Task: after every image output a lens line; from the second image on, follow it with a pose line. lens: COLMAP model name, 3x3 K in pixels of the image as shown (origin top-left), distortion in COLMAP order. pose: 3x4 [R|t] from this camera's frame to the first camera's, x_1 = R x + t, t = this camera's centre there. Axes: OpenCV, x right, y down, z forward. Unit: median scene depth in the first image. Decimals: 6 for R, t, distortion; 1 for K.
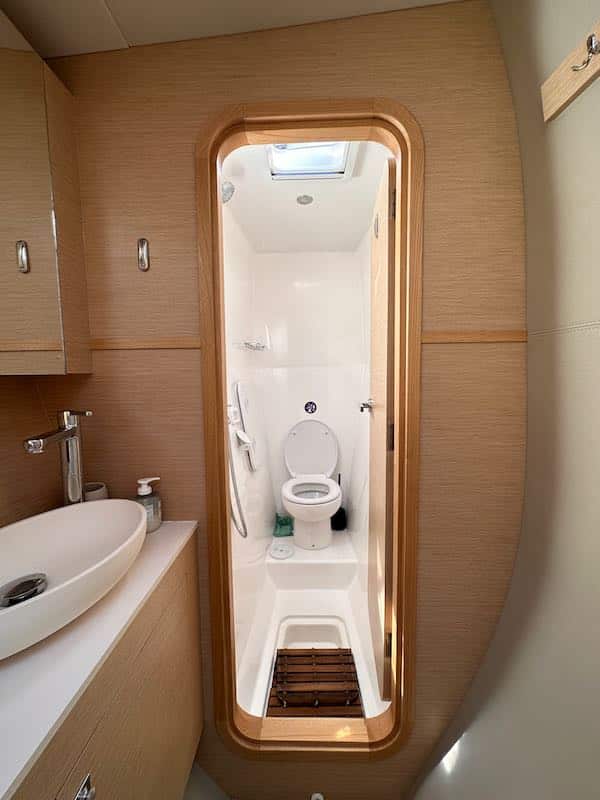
lens RADIAL K [[318.8, 0, 293.5], [0, 318.8, 399.1], [0, 0, 1]] dist [-0.000793, 0.000288]
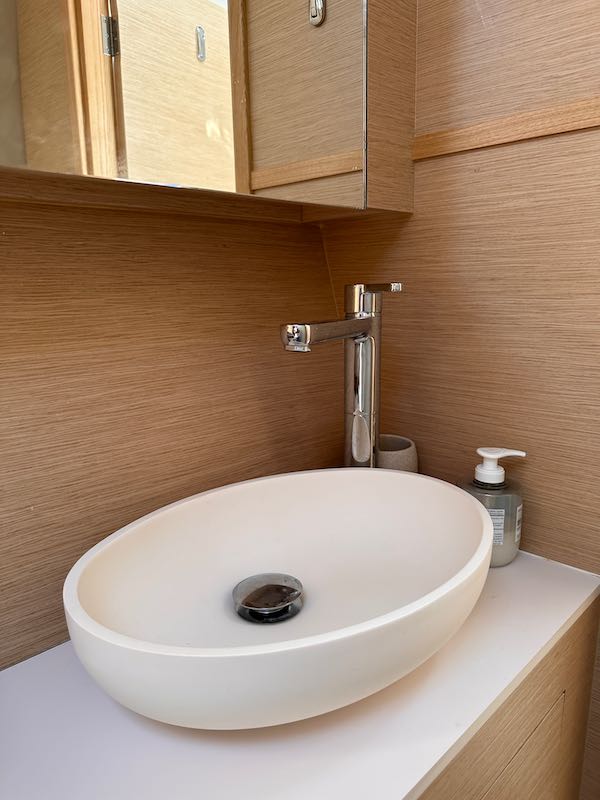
lens RADIAL K [[566.6, 0, 300.0], [0, 566.6, 400.0], [0, 0, 1]] dist [0.008160, -0.001936]
pose [[0.728277, 0.146056, -0.669537, -0.154131], [-0.052187, 0.986007, 0.158327, 0.078237], [0.683293, -0.080365, 0.725708, 0.267244]]
